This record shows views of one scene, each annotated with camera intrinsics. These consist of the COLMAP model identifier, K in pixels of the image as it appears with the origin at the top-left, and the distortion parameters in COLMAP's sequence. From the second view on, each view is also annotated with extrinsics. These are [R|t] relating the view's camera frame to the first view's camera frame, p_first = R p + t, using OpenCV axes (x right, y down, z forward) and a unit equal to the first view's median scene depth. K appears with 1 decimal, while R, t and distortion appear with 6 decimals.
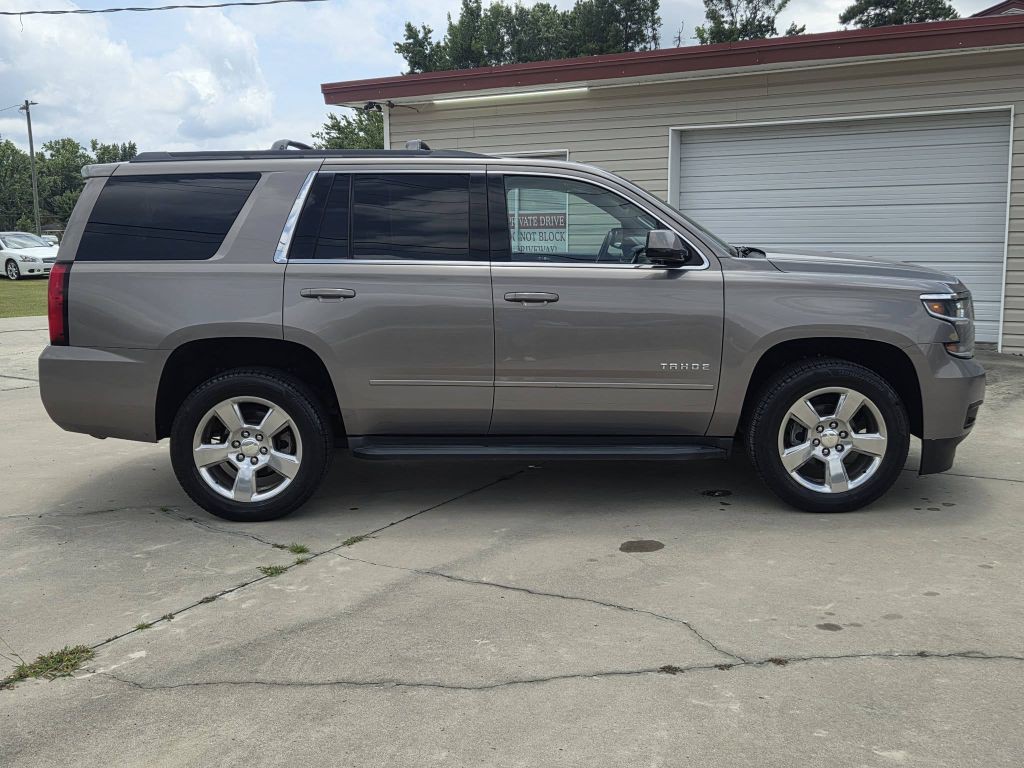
lens RADIAL K [[1074.3, 0, 510.5], [0, 1074.3, 385.4], [0, 0, 1]] dist [0.059632, 0.000000]
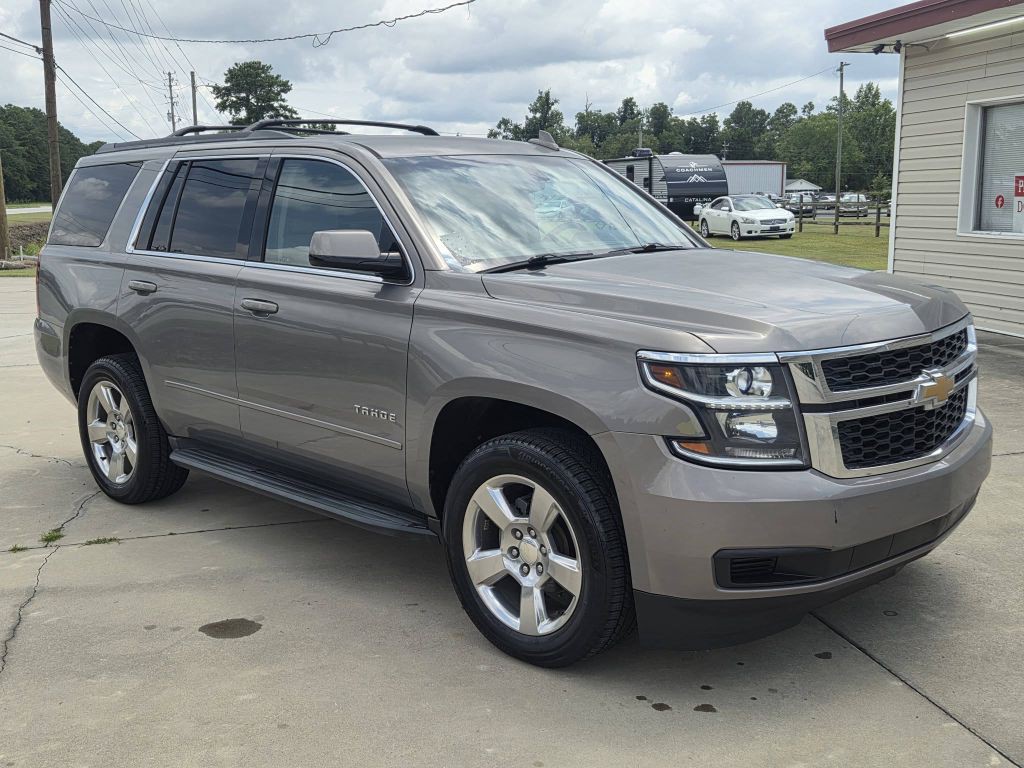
lens RADIAL K [[1074.3, 0, 506.6], [0, 1074.3, 379.6], [0, 0, 1]] dist [0.059632, 0.000000]
pose [[0.708344, 0.120468, -0.695511, 0.737355], [-0.095885, 0.992617, 0.074274, -0.104017], [0.699324, 0.014077, 0.714666, 0.518841]]
